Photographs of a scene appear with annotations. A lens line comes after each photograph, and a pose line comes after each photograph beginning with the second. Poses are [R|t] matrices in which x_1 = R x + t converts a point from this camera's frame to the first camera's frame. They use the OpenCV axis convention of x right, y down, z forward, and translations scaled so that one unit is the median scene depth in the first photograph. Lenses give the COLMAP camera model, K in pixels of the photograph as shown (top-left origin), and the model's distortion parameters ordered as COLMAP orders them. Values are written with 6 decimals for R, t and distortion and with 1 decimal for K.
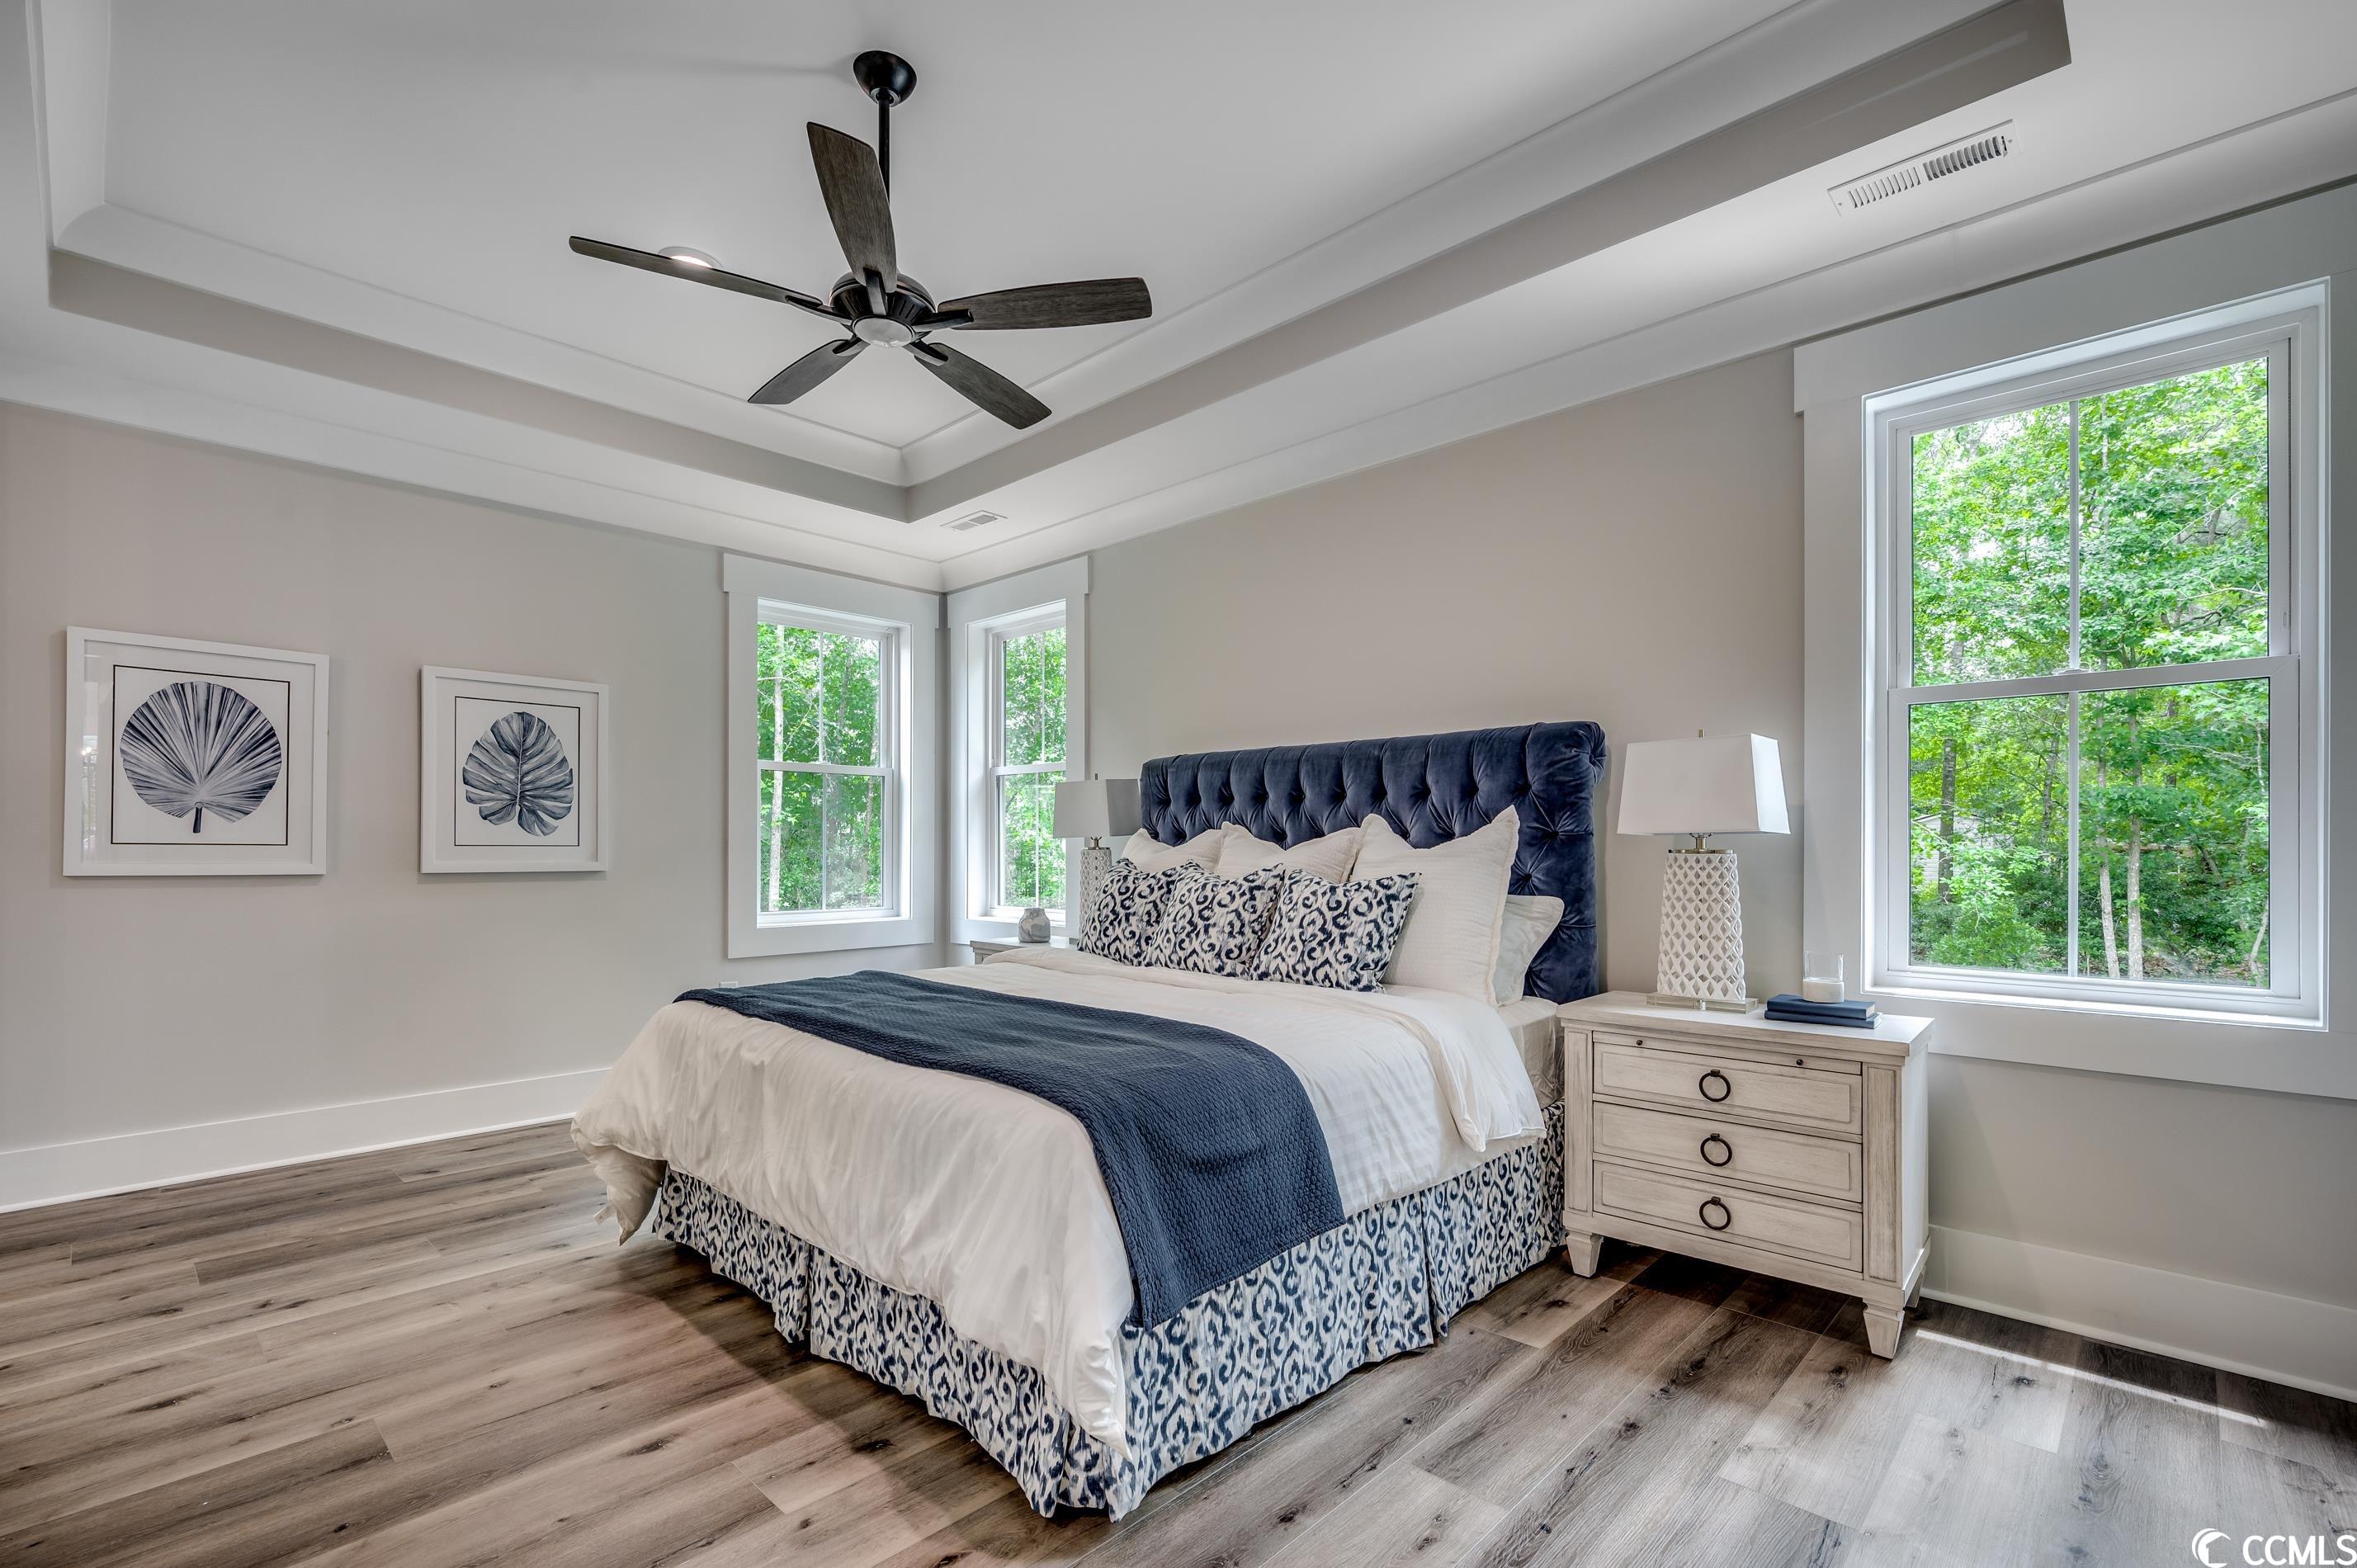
lens RADIAL K [[1037.0, 0, 1202.8], [0, 1037.0, 845.7], [0, 0, 1]] dist [-0.000216, -0.001431]
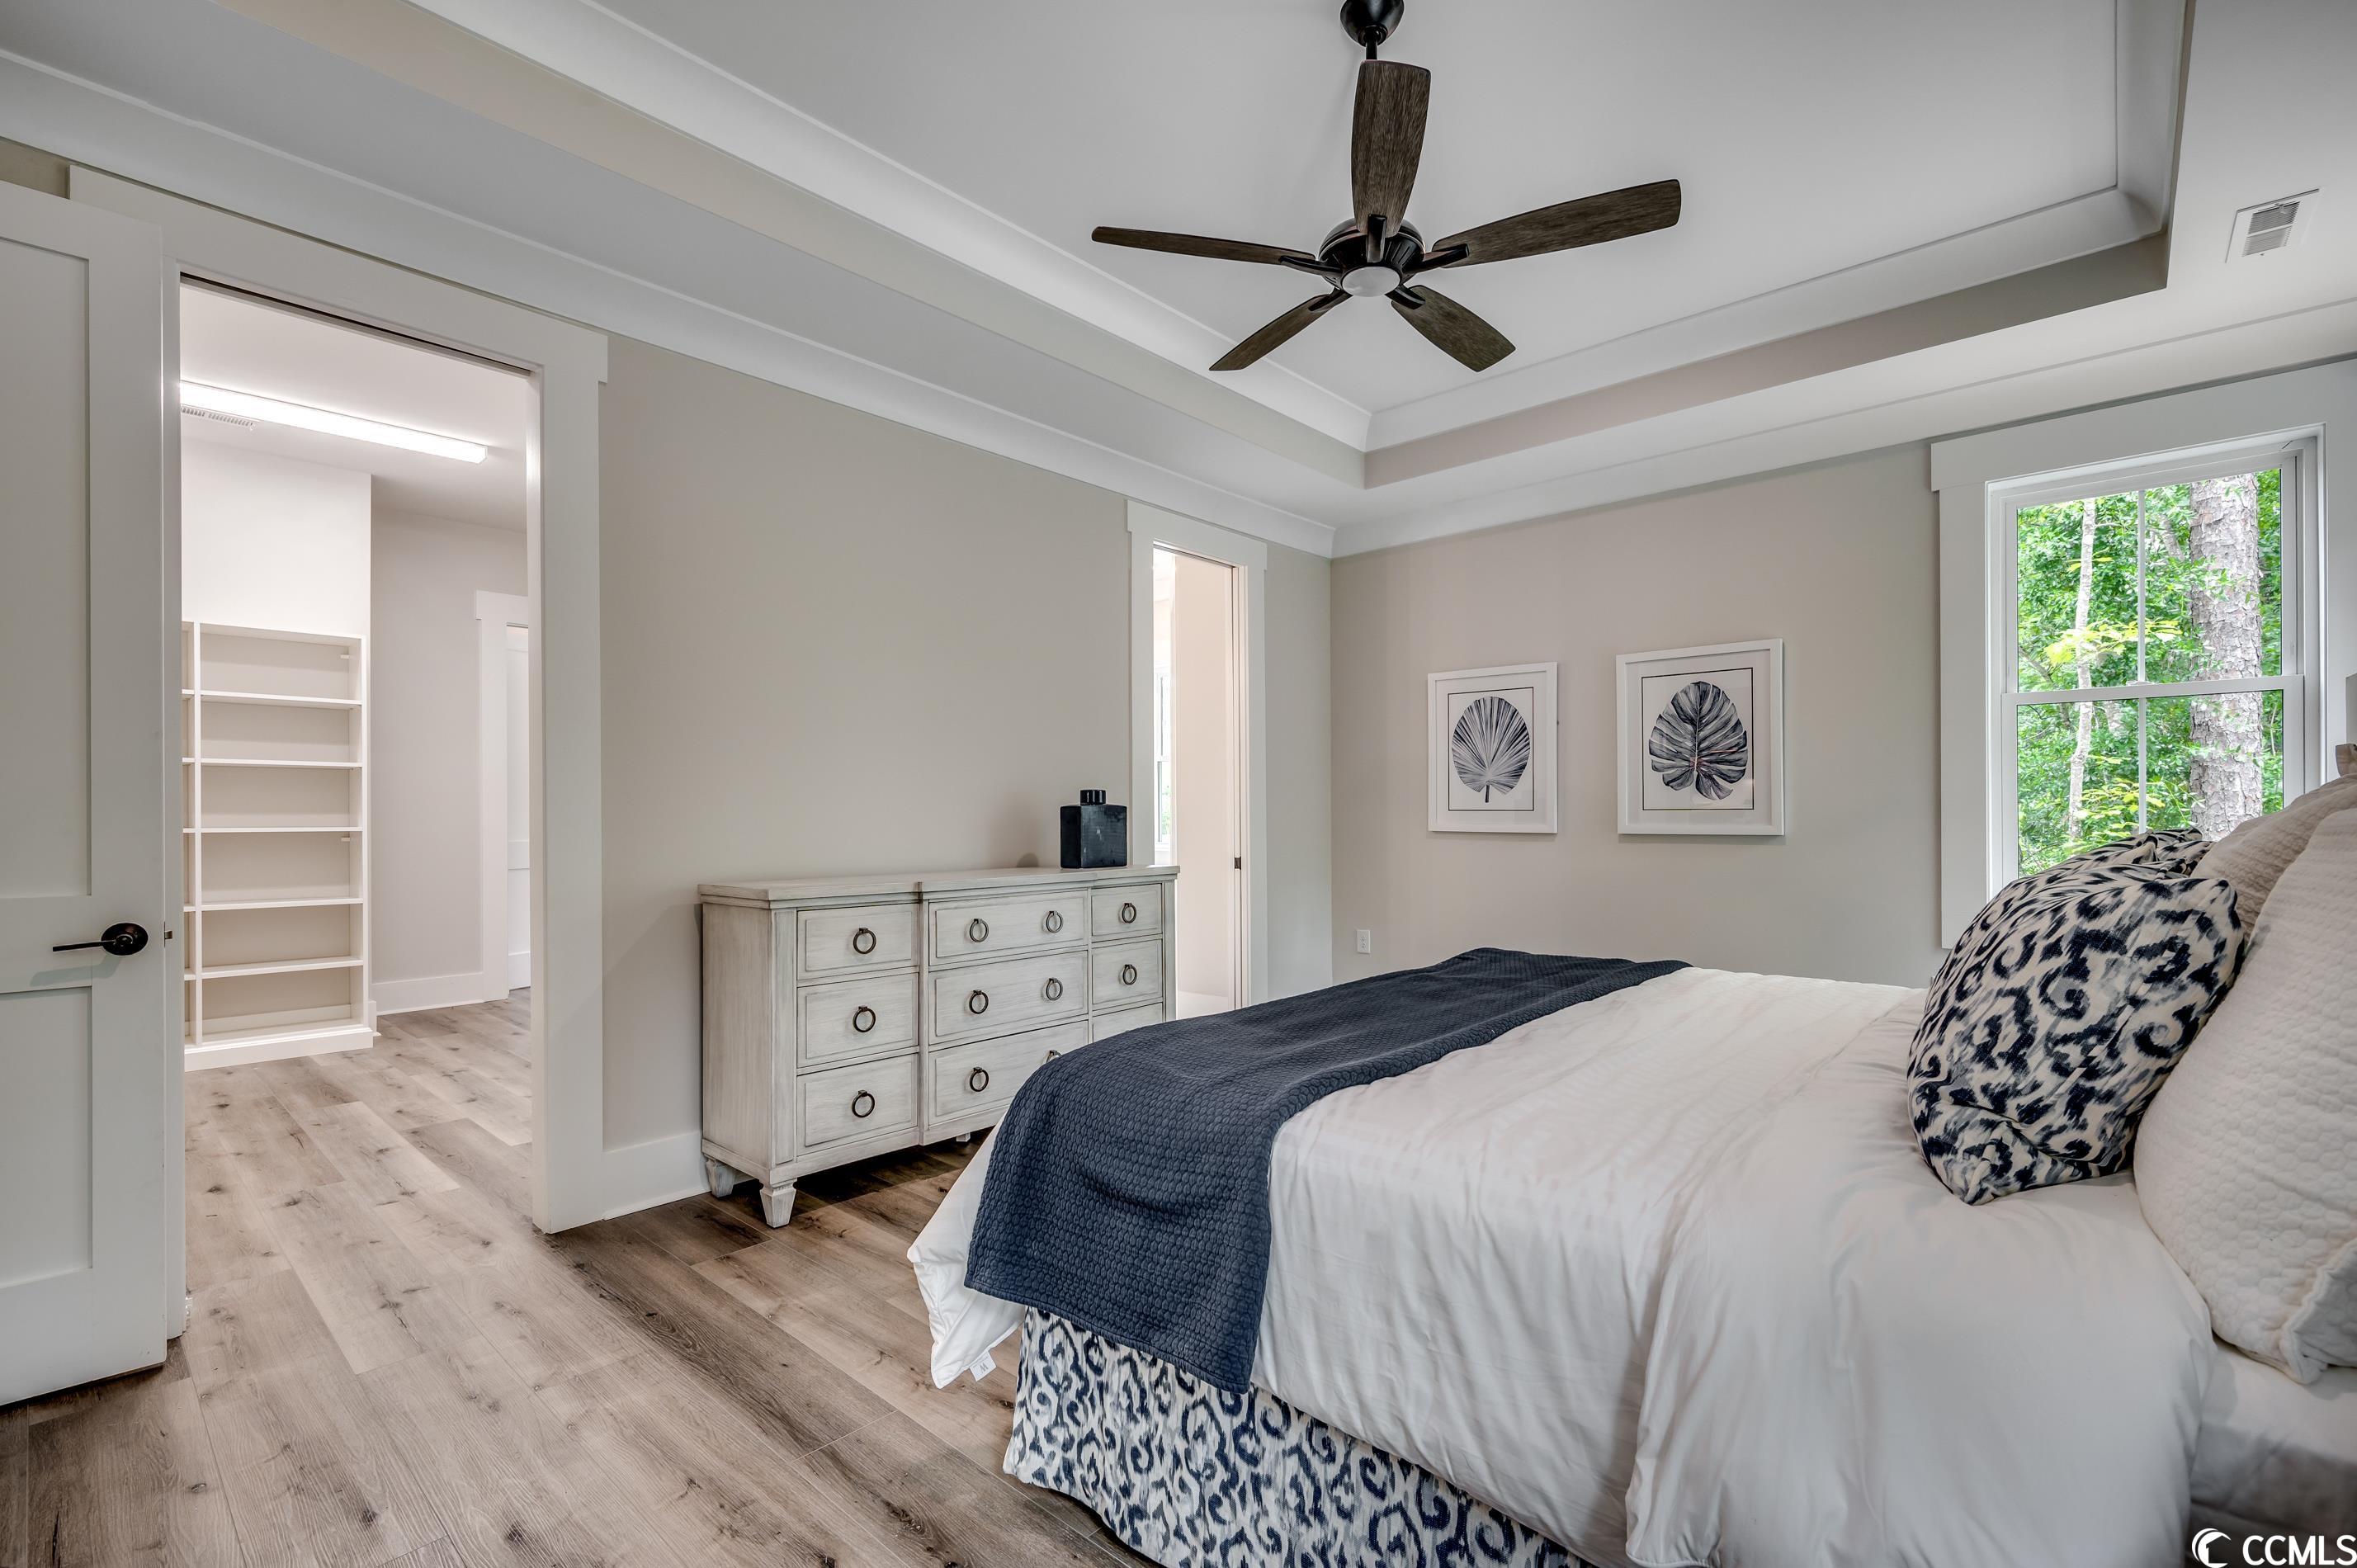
lens RADIAL K [[1037.0, 0, 1199.9], [0, 1037.0, 816.4], [0, 0, 1]] dist [-0.000216, -0.001431]
pose [[0.029163, 0.000964, -0.999574, 0.466951], [0.008619, 0.999962, 0.001216, 0.001963], [0.999538, -0.008651, 0.029154, 0.575260]]
